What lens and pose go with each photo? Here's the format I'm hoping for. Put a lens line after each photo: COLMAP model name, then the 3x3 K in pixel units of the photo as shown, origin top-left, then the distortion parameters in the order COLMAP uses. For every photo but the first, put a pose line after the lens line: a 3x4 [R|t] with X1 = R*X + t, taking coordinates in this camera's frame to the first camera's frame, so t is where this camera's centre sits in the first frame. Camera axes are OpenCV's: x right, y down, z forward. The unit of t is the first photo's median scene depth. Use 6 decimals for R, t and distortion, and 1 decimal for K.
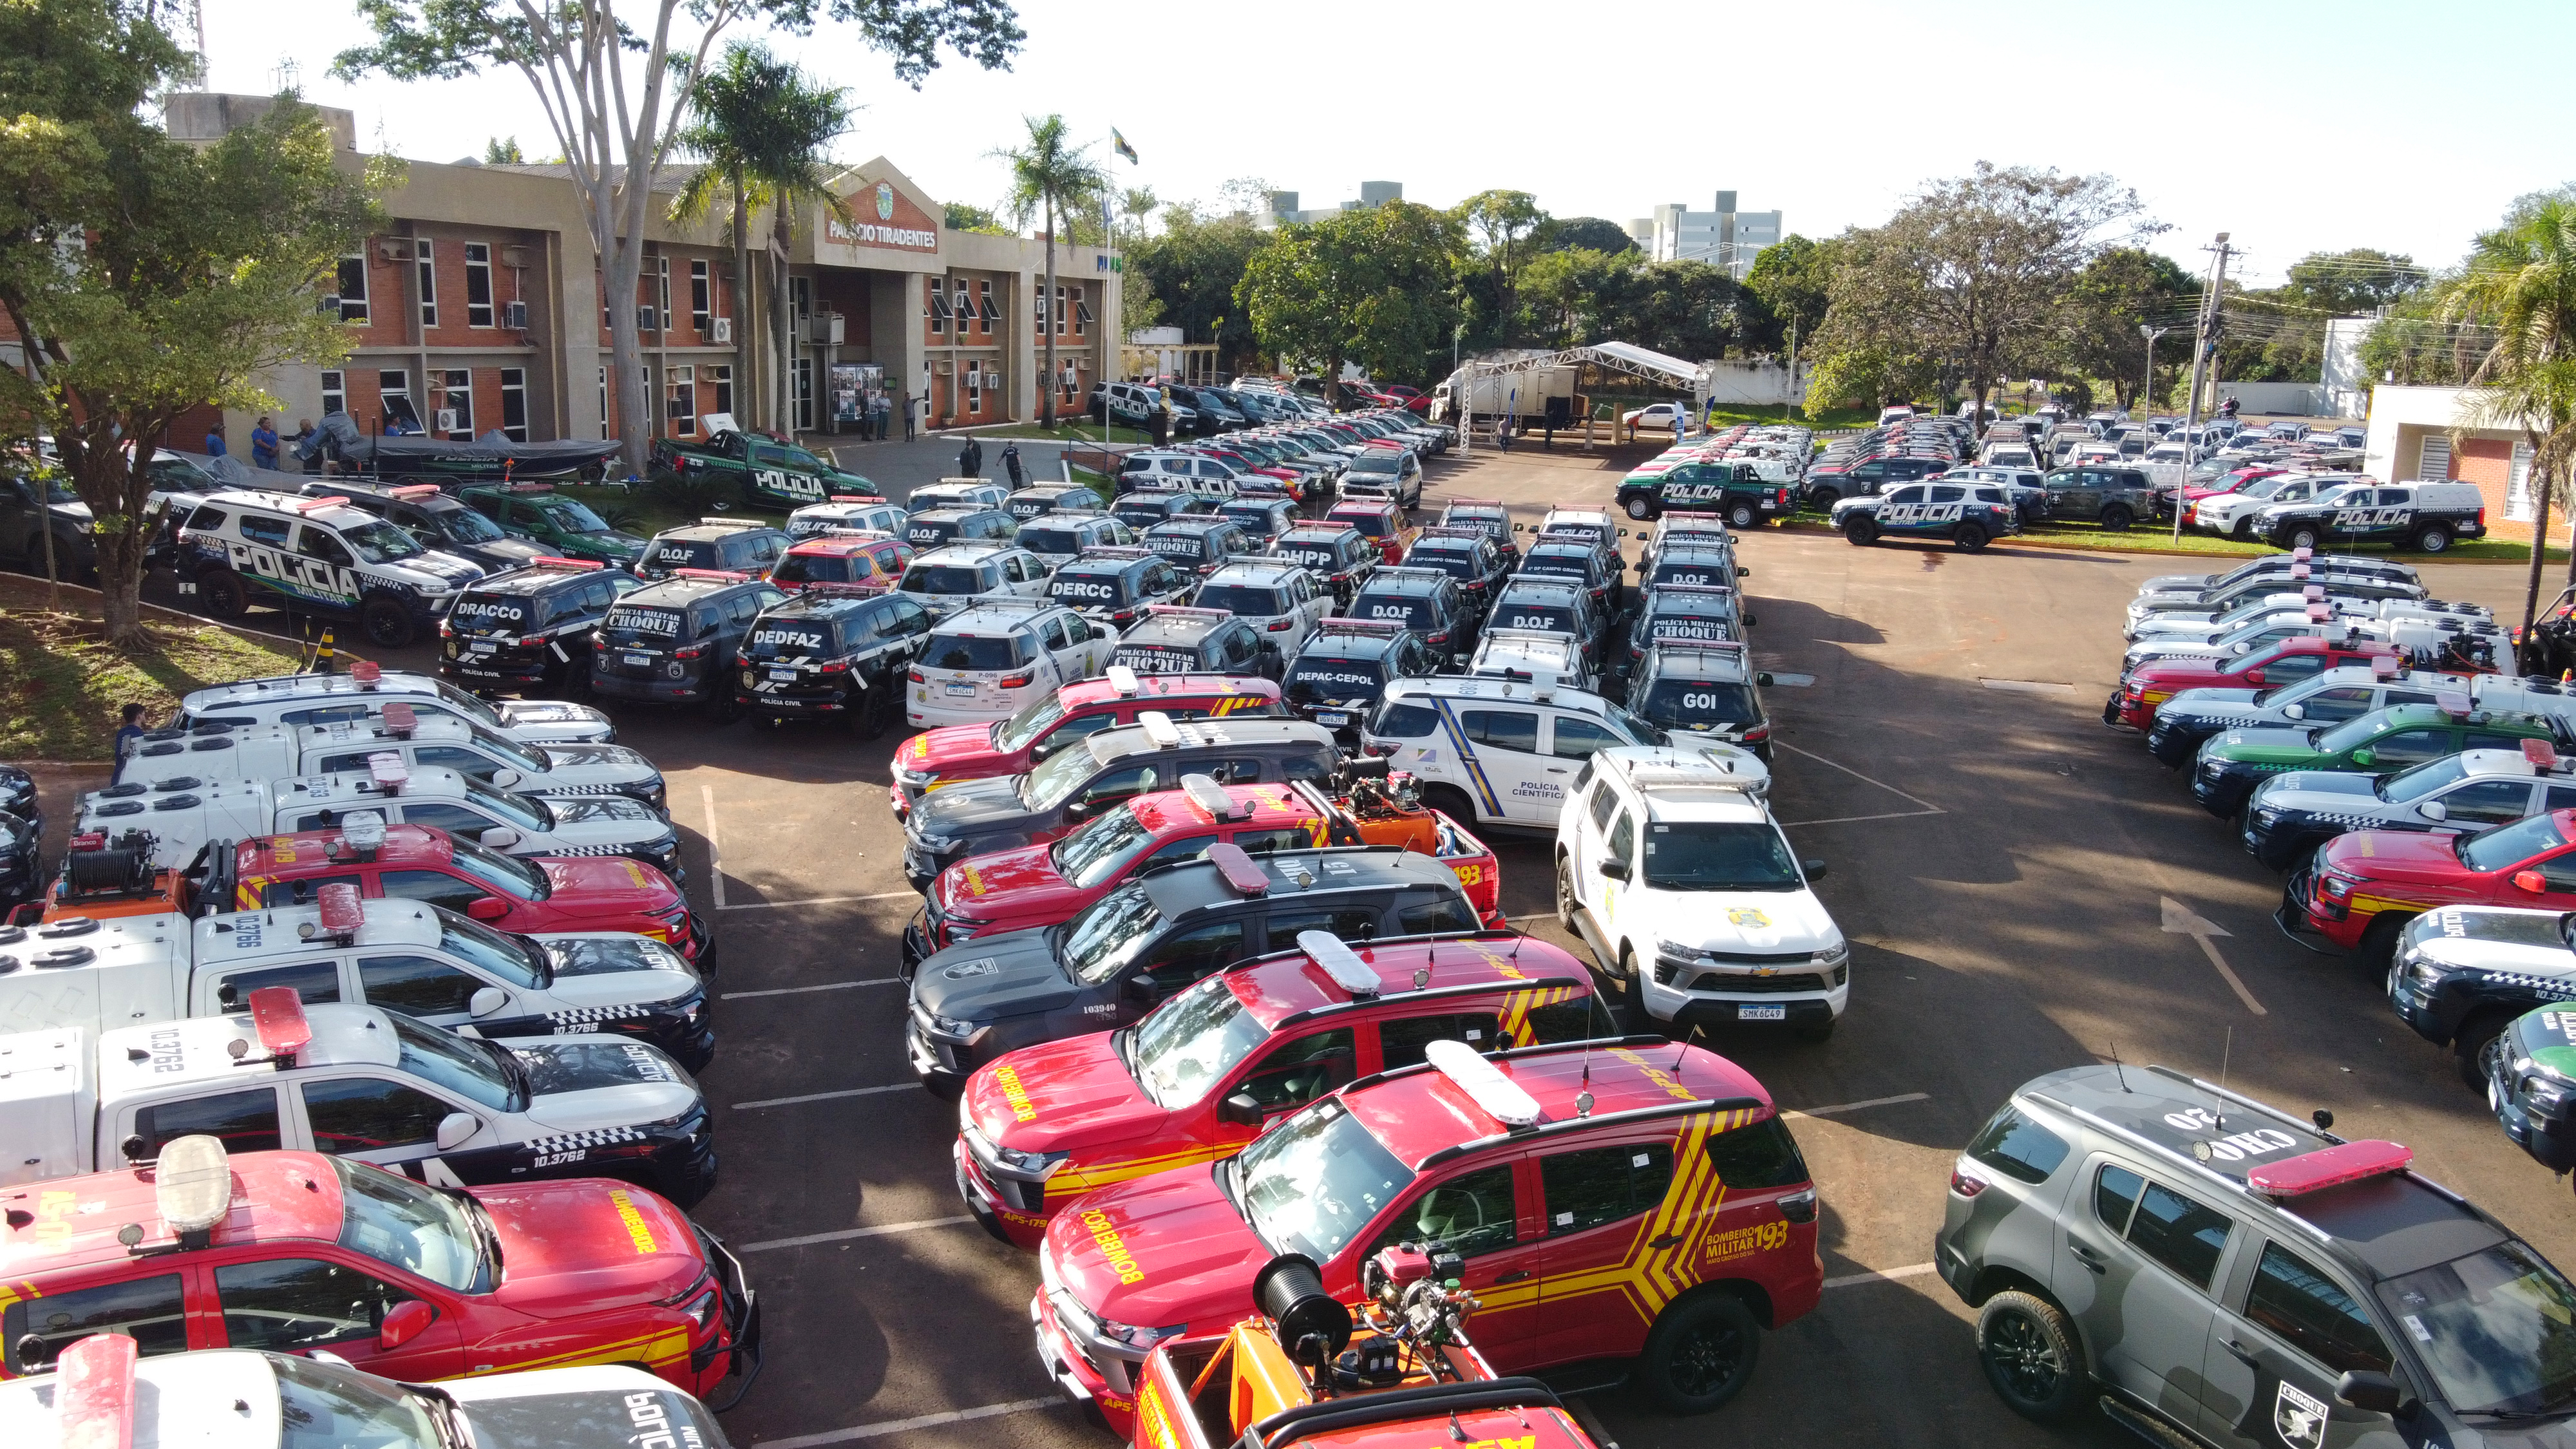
lens RADIAL K [[1969.0, 0, 1288.0], [0, 1969.0, 724.5], [0, 0, 1]] dist [-0.003648, 0.066788]
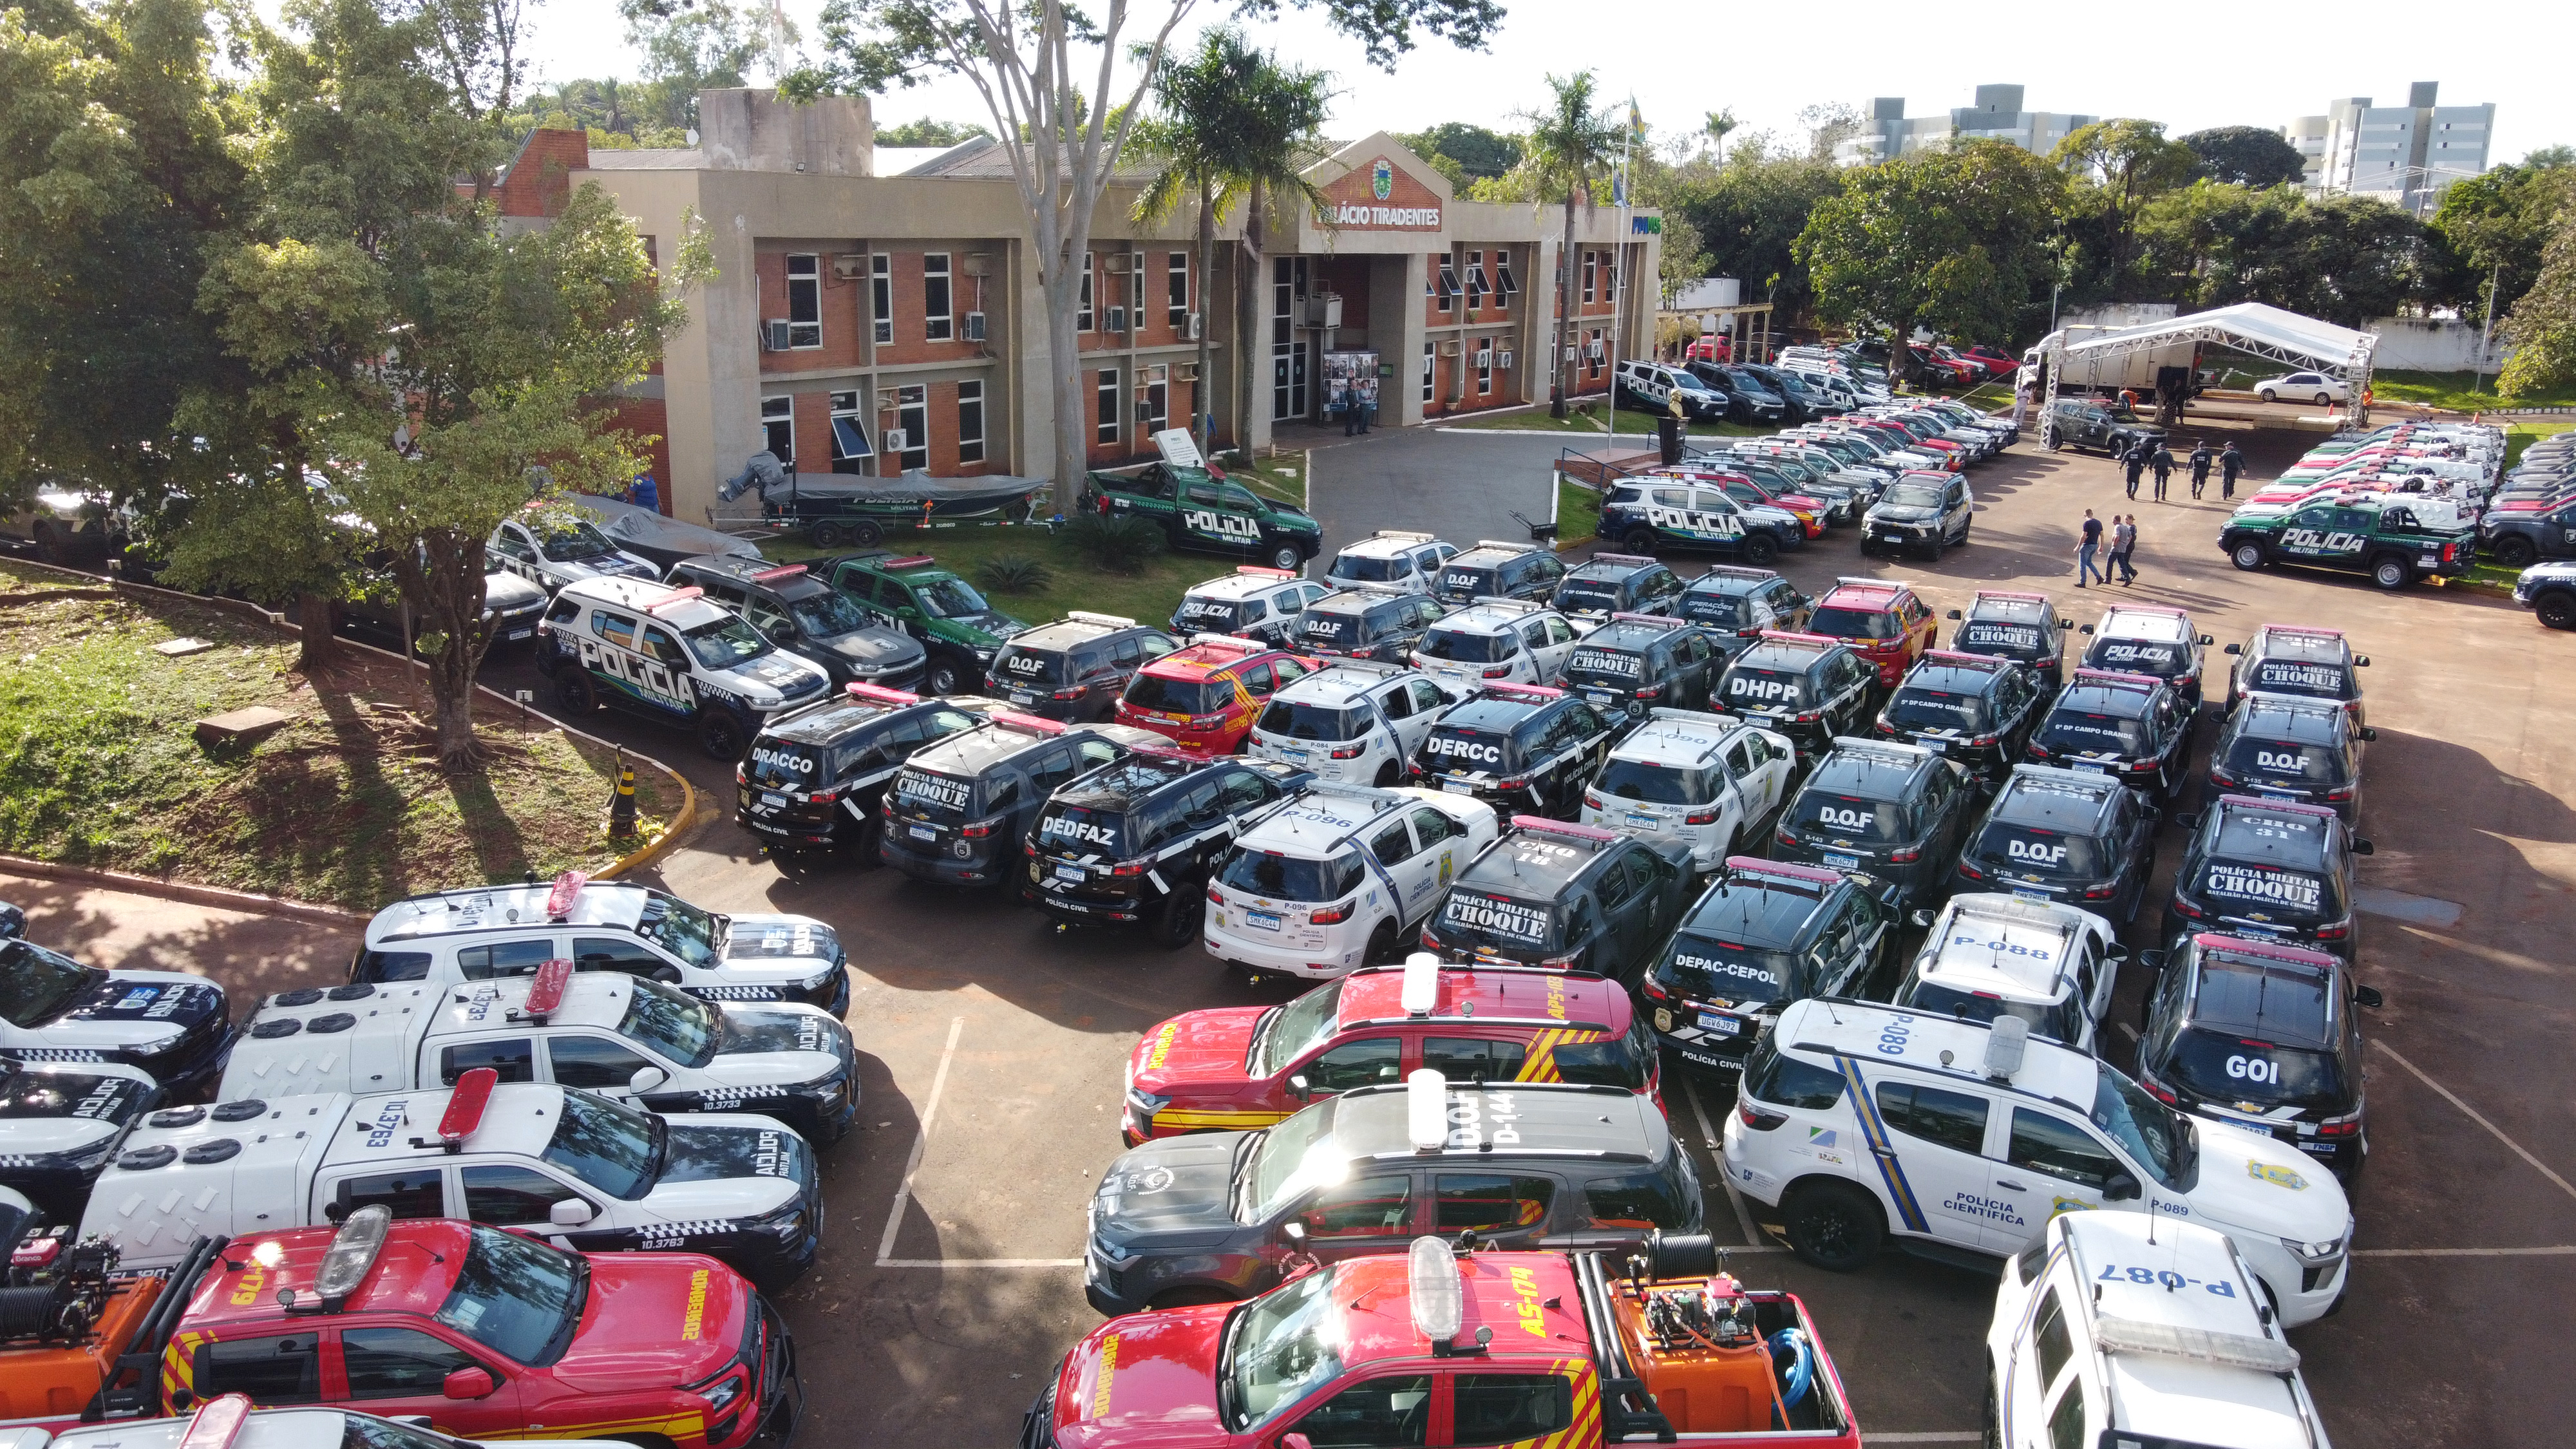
lens RADIAL K [[1984.4, 0, 1288.0], [0, 1984.4, 724.5], [0, 0, 1]] dist [-0.025881, 0.071768]
pose [[0.958617, 0.062614, -0.277729, 0.024111], [-0.050393, 0.997430, 0.050932, -0.052009], [0.280205, -0.034829, 0.959308, 0.083140]]
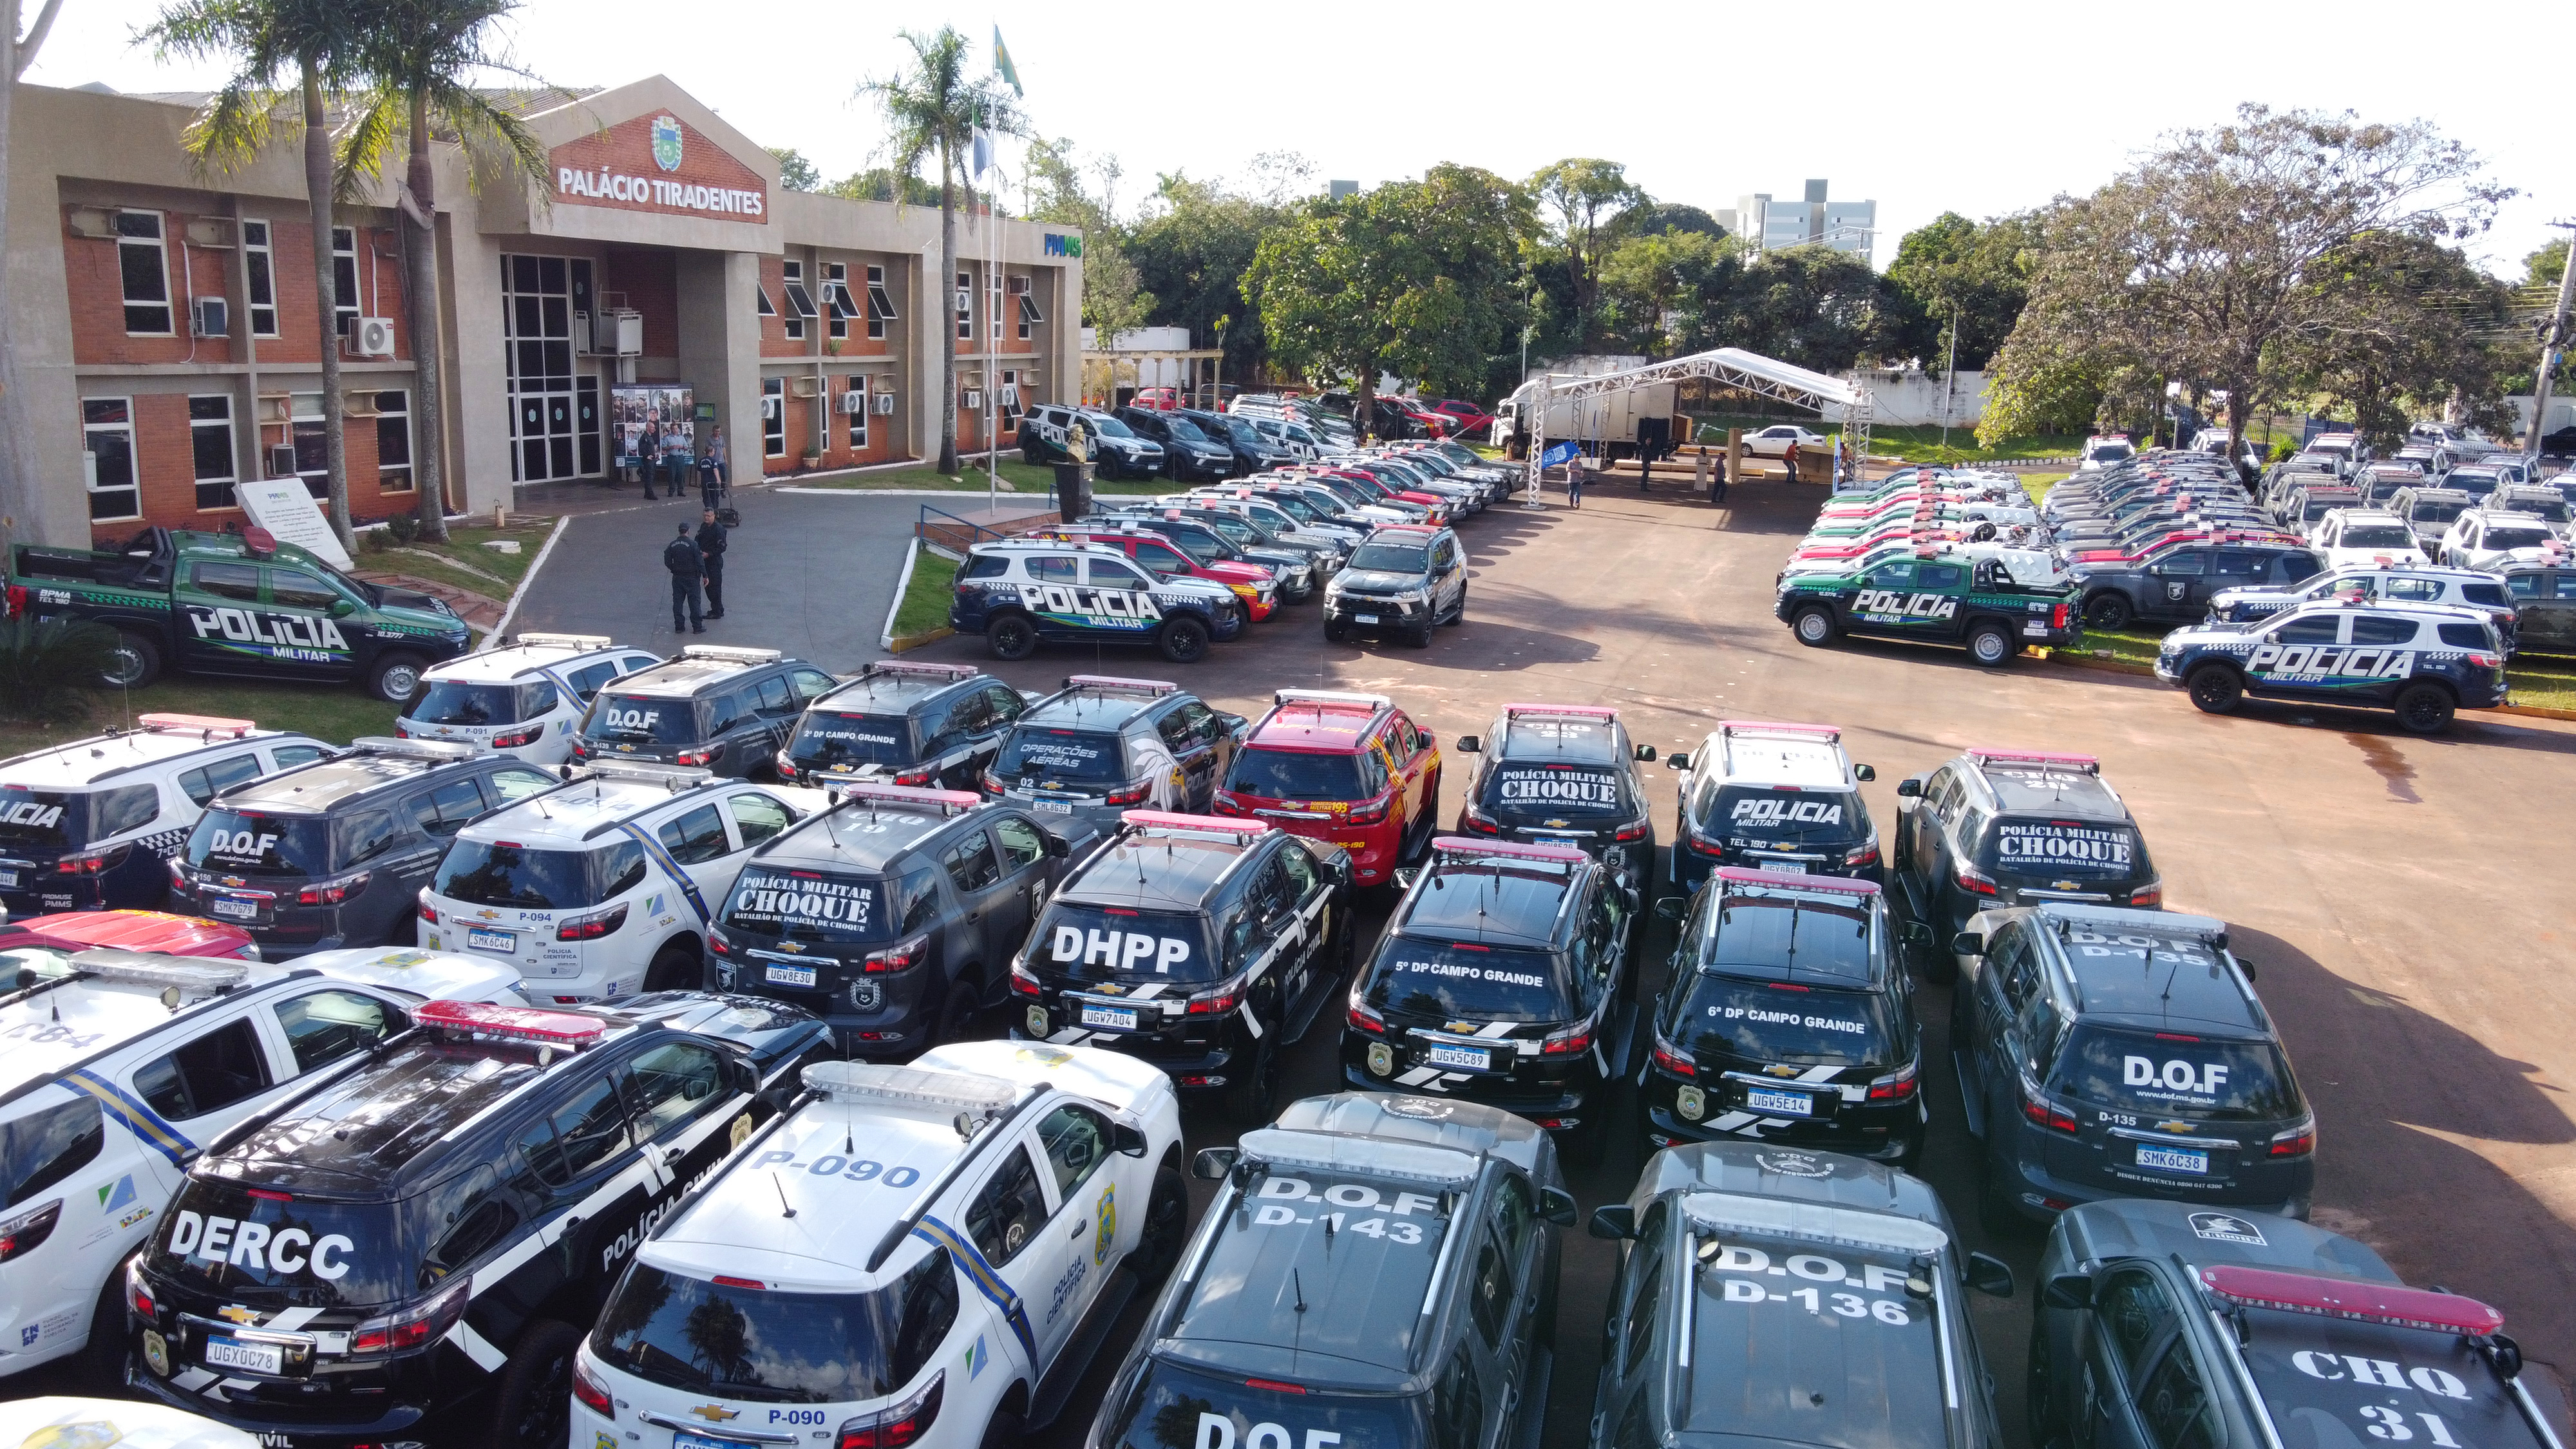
lens RADIAL K [[1969.0, 0, 1288.0], [0, 1969.0, 724.5], [0, 0, 1]] dist [-0.003648, 0.066788]
pose [[0.999419, 0.008695, -0.032951, 0.027242], [-0.008628, 0.999960, 0.002202, -0.066339], [0.032969, -0.001916, 0.999455, 0.312509]]
